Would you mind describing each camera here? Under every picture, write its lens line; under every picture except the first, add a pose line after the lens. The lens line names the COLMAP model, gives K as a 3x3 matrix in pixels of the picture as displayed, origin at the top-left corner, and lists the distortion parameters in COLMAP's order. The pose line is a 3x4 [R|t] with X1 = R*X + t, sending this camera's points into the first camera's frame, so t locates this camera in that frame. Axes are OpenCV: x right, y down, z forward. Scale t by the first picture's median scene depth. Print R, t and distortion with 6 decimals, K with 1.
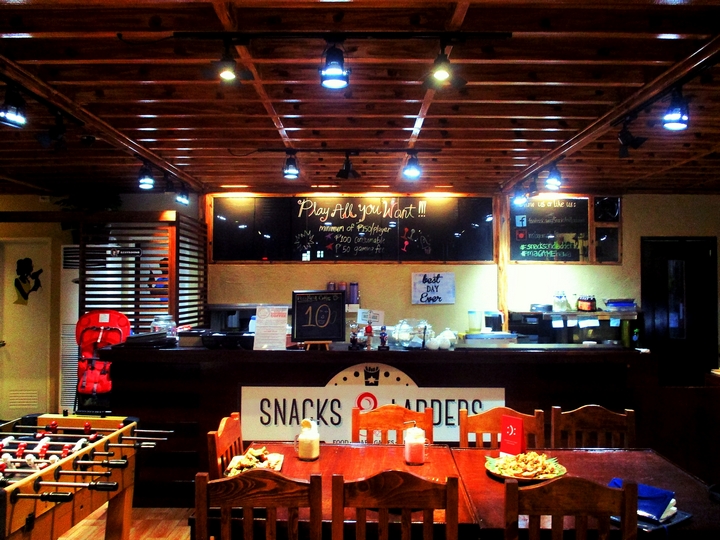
lens RADIAL K [[576.6, 0, 359.4], [0, 576.6, 270.5], [0, 0, 1]] dist [-0.049724, 0.003824]
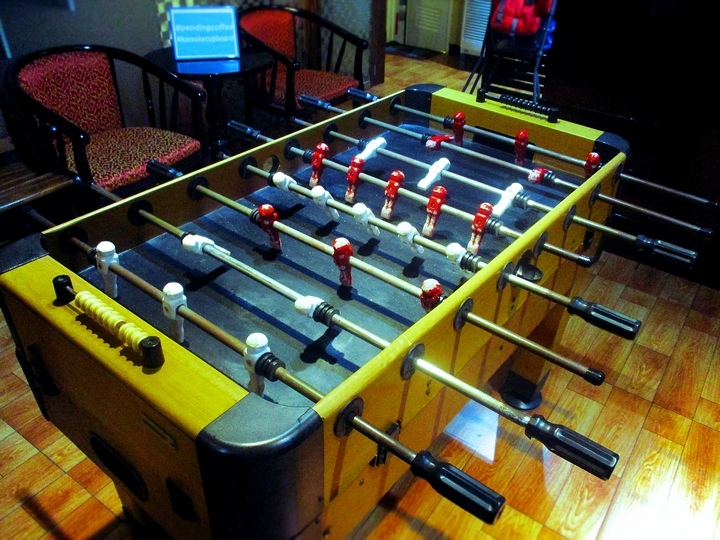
lens RADIAL K [[576.6, 0, 359.5], [0, 576.6, 269.1], [0, 0, 1]] dist [-0.049724, 0.003824]
pose [[0.800056, 0.362125, -0.478304, -0.315898], [-0.013325, 0.807804, 0.589301, 0.077977], [0.599777, -0.465101, 0.651114, 0.548266]]
